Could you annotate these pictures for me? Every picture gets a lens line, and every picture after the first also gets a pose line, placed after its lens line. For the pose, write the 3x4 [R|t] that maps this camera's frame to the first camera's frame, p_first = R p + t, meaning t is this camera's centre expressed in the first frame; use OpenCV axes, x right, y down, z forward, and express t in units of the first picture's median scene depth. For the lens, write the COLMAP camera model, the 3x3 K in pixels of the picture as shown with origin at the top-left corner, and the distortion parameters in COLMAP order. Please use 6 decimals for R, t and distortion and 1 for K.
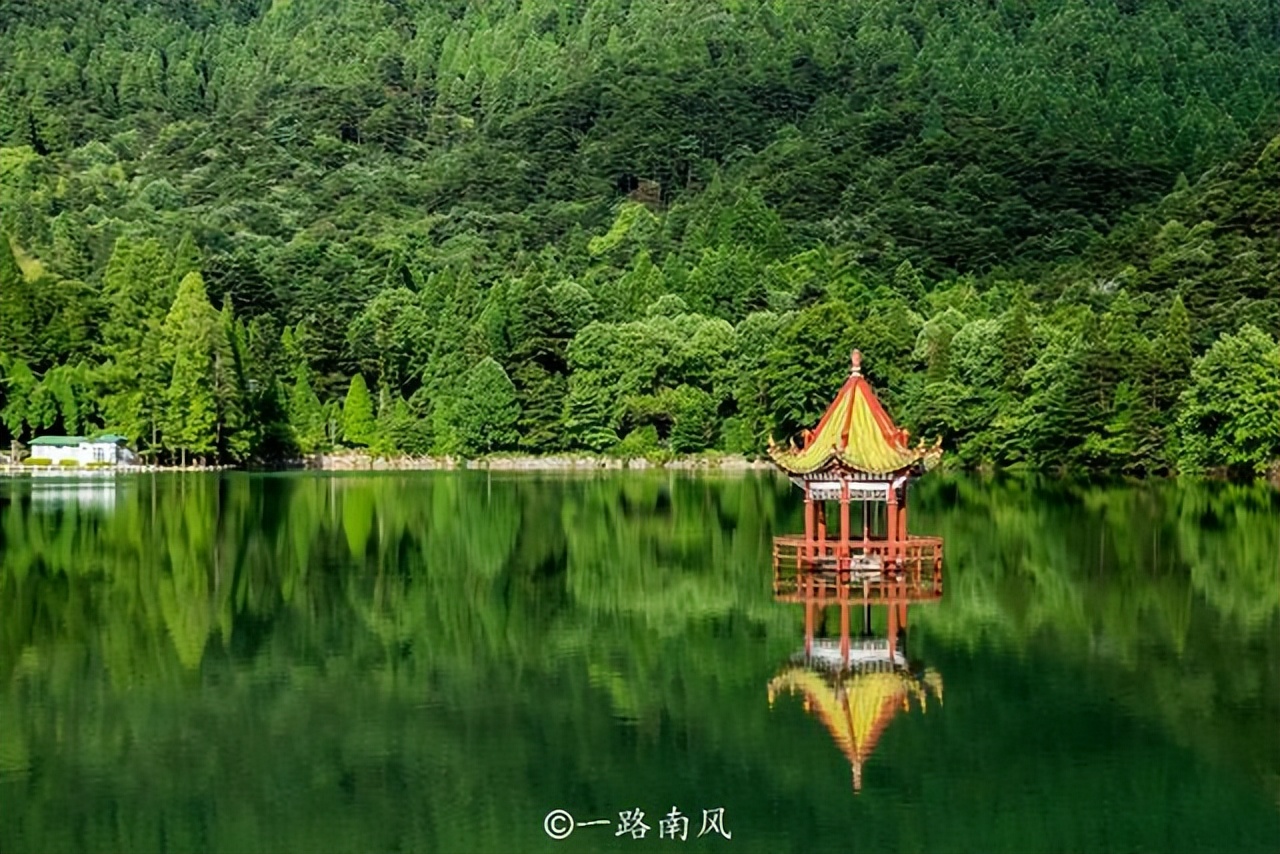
lens RADIAL K [[2394.6, 0, 653.2], [0, 2394.6, 427.9], [0, 0, 1]] dist [0.273565, 0.000000]
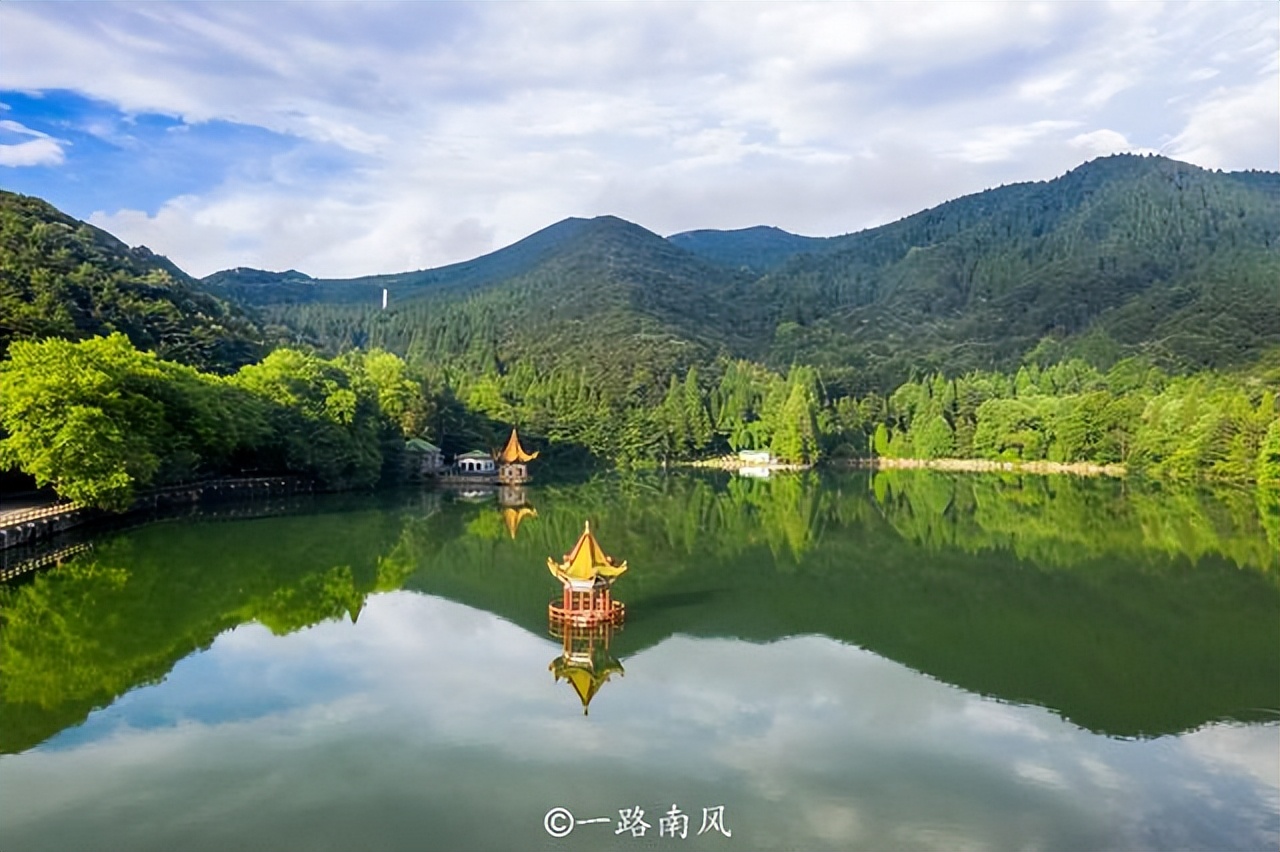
lens RADIAL K [[1009.0, 0, 641.1], [0, 1009.0, 423.8], [0, 0, 1]] dist [-0.010016, 0.010190]
pose [[0.895274, 0.002627, -0.445508, 0.102450], [-0.002253, 0.999997, 0.001370, -0.023008], [0.445510, -0.000223, 0.895277, 0.033561]]
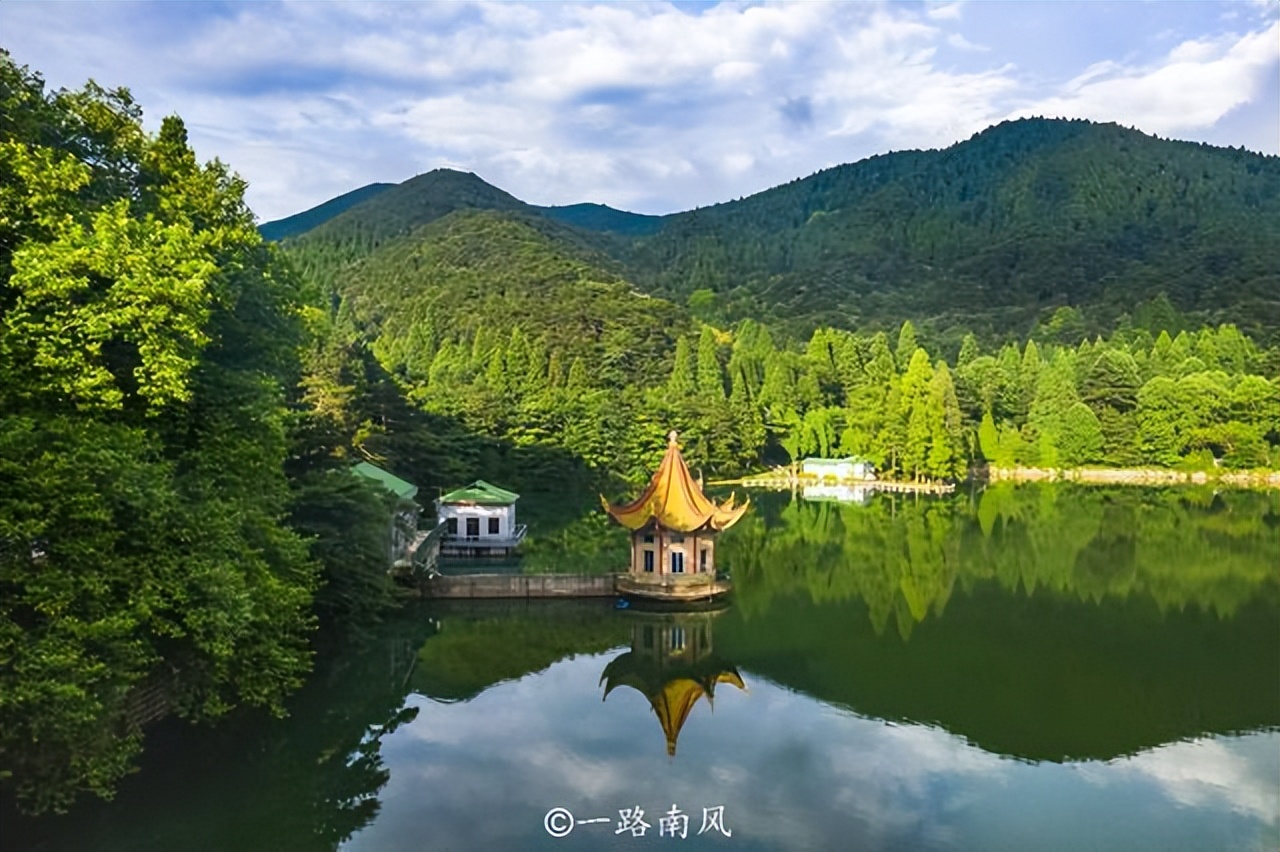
lens RADIAL K [[1009.0, 0, 648.3], [0, 1009.0, 422.7], [0, 0, 1]] dist [-0.010016, 0.010190]
pose [[0.970111, 0.000250, -0.242660, -0.179278], [0.001384, 0.999978, 0.006563, -0.021428], [0.242657, -0.006703, 0.970089, 0.332643]]
